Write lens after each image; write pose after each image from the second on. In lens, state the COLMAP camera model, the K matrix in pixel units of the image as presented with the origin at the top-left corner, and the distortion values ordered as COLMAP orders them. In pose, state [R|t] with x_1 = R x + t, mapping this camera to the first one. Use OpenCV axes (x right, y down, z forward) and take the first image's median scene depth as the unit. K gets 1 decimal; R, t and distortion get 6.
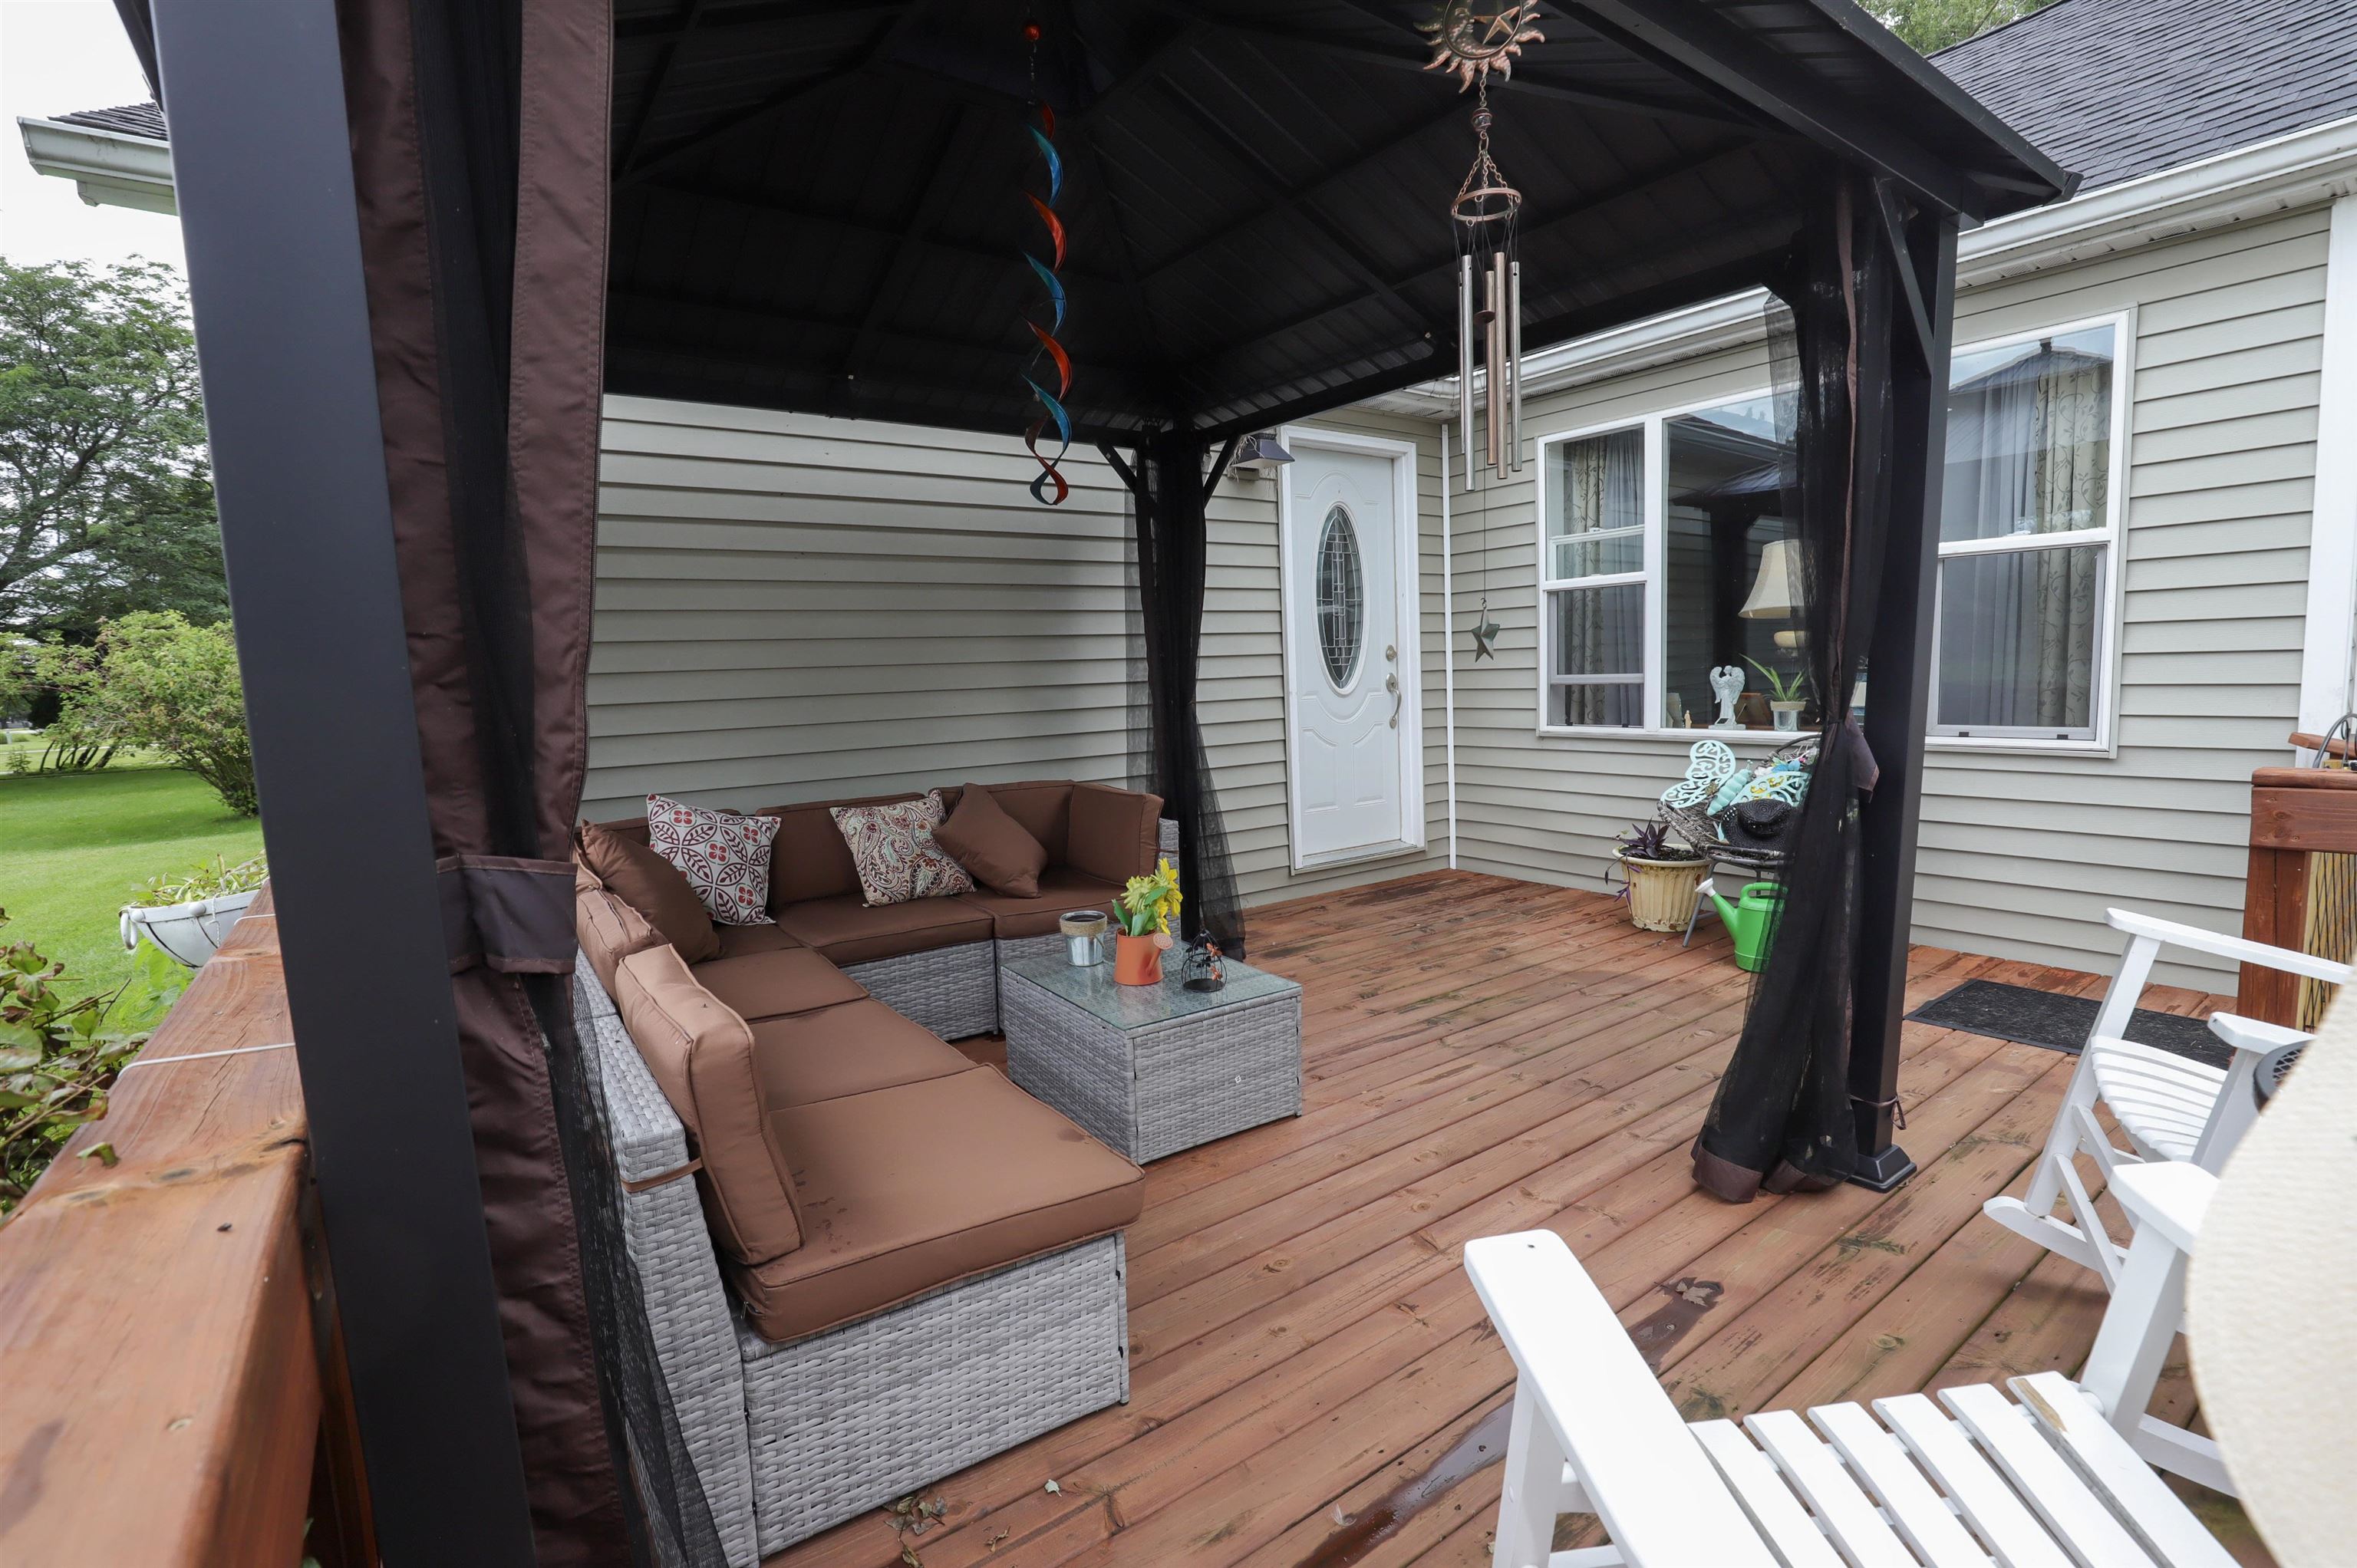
lens RADIAL K [[1081.3, 0, 1183.5], [0, 1081.3, 786.3], [0, 0, 1]] dist [-0.038184, 0.008167]
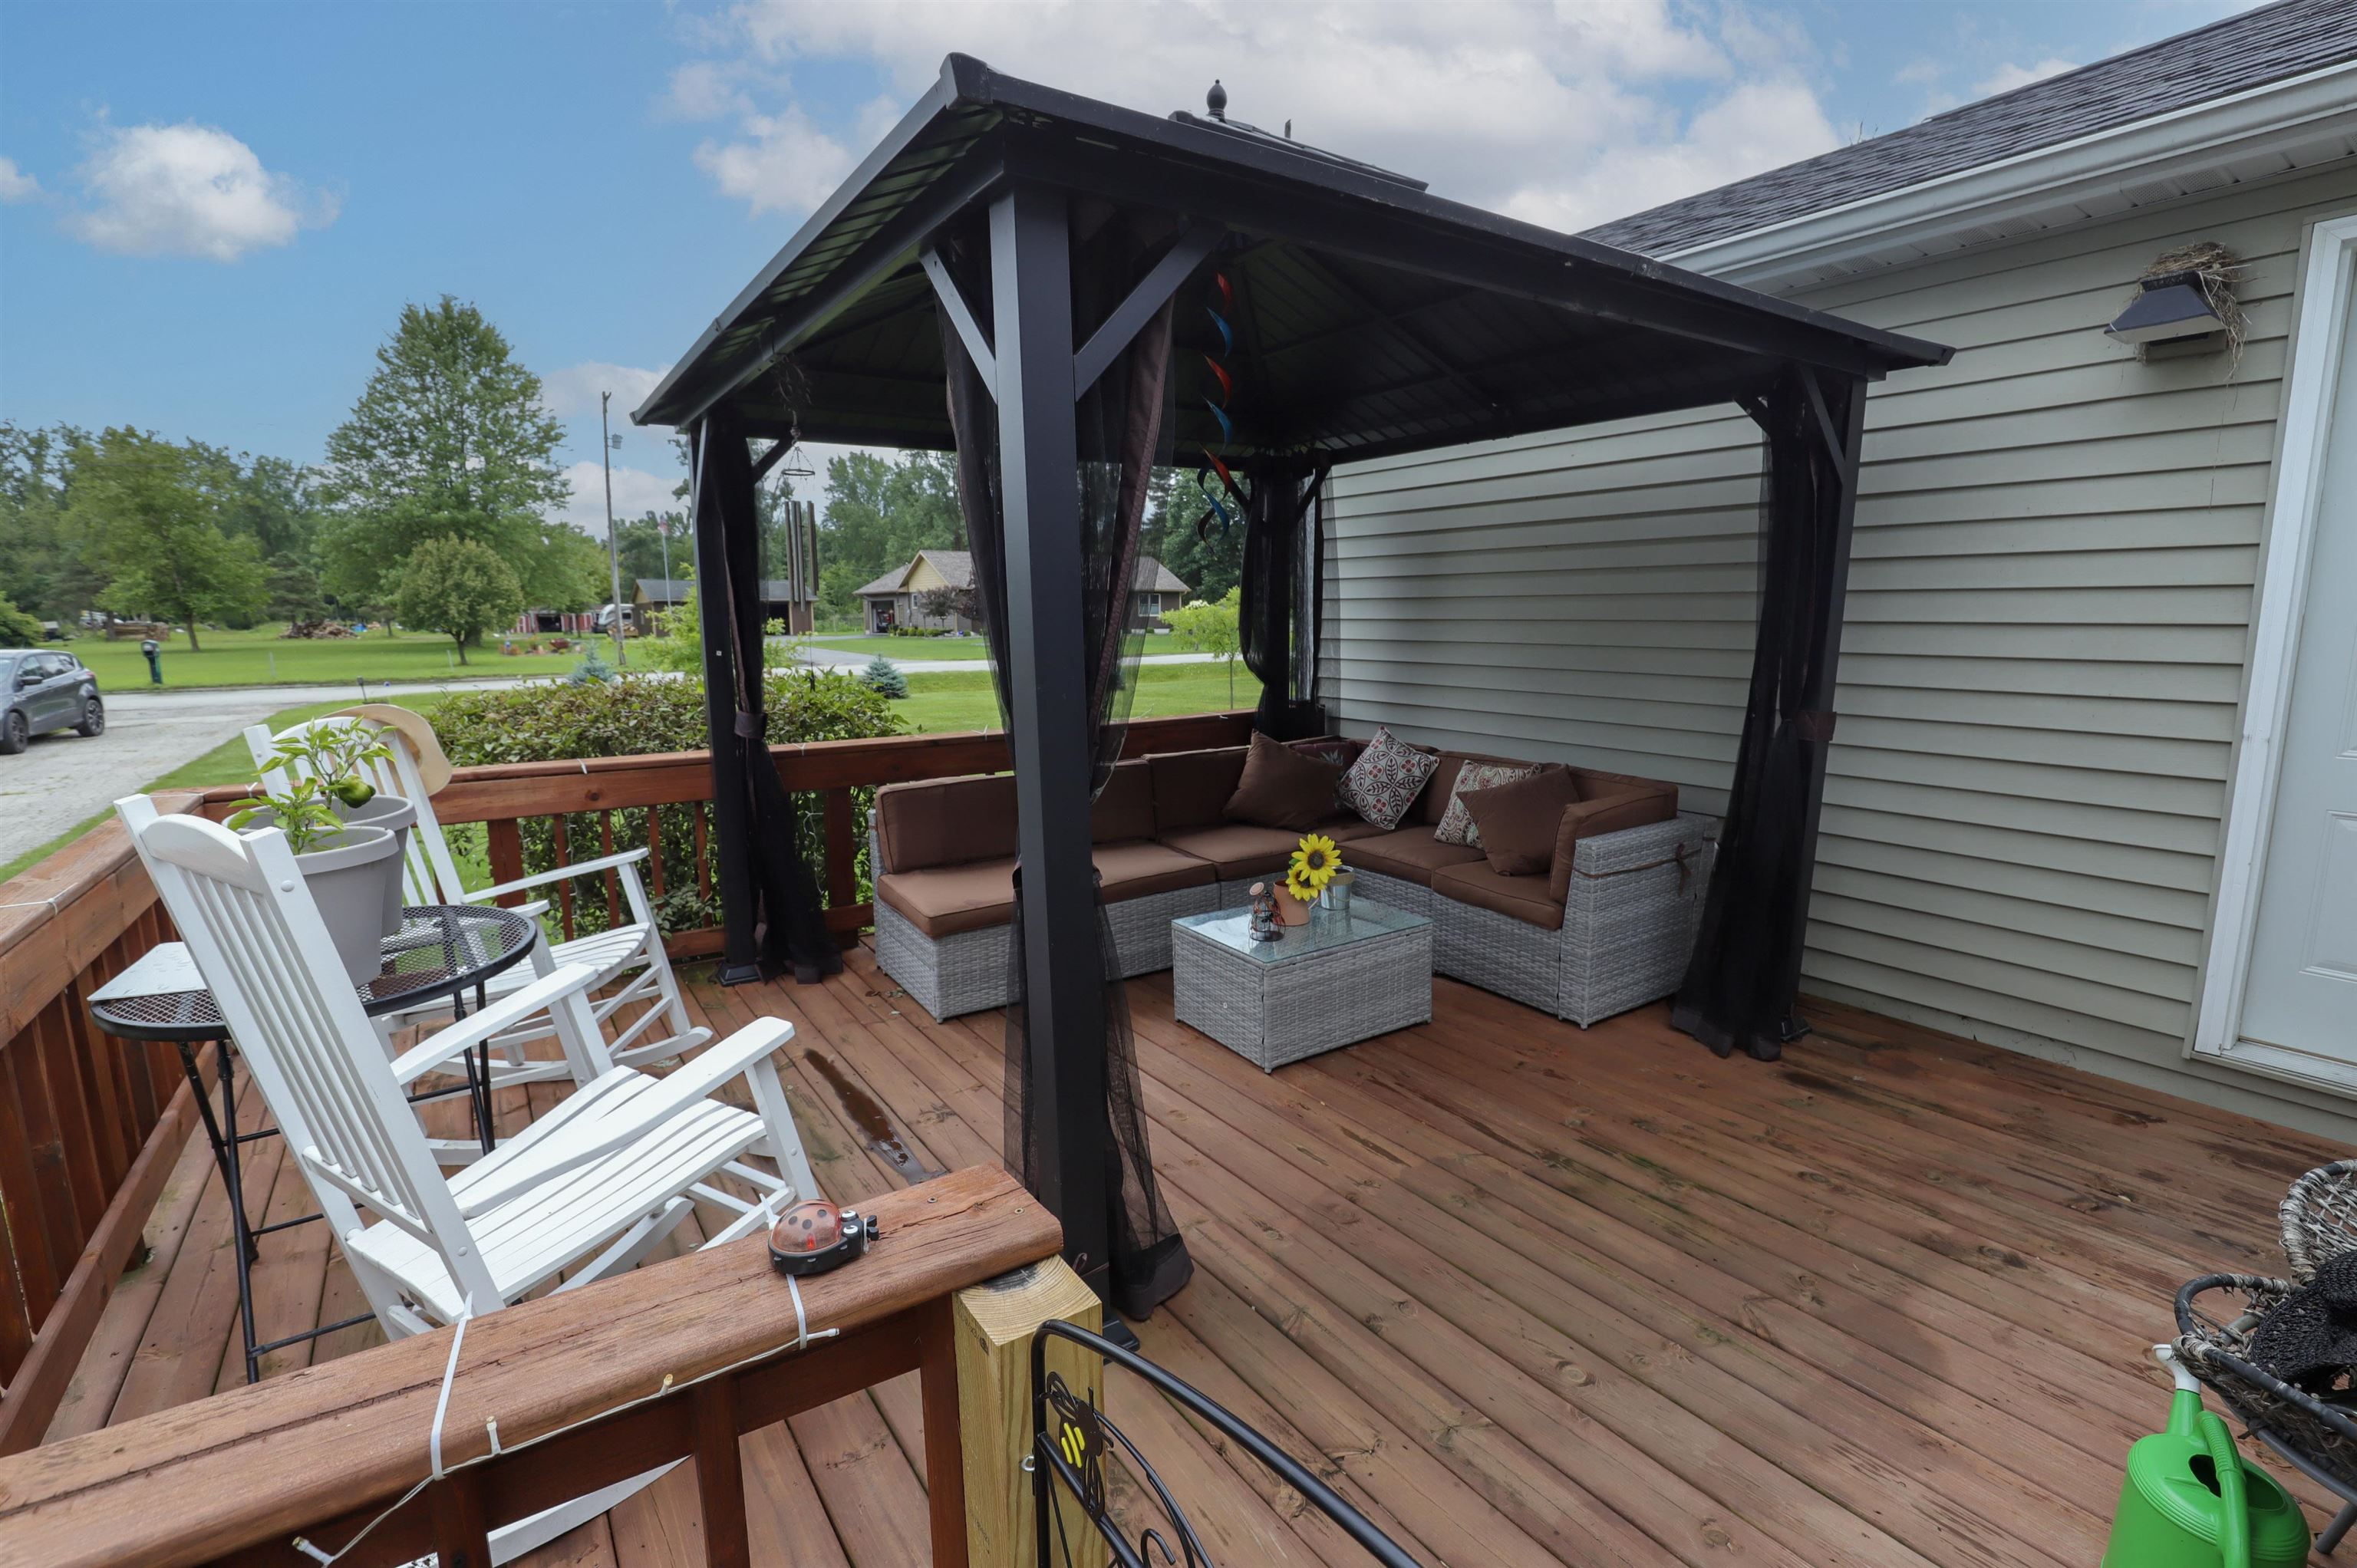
lens RADIAL K [[1081.3, 0, 1183.5], [0, 1081.3, 786.3], [0, 0, 1]] dist [-0.038184, 0.008167]
pose [[-0.022397, 0.192808, -0.980981, 0.824046], [-0.103391, 0.975519, 0.194095, -0.143372], [0.994389, 0.105772, -0.001914, 0.619322]]
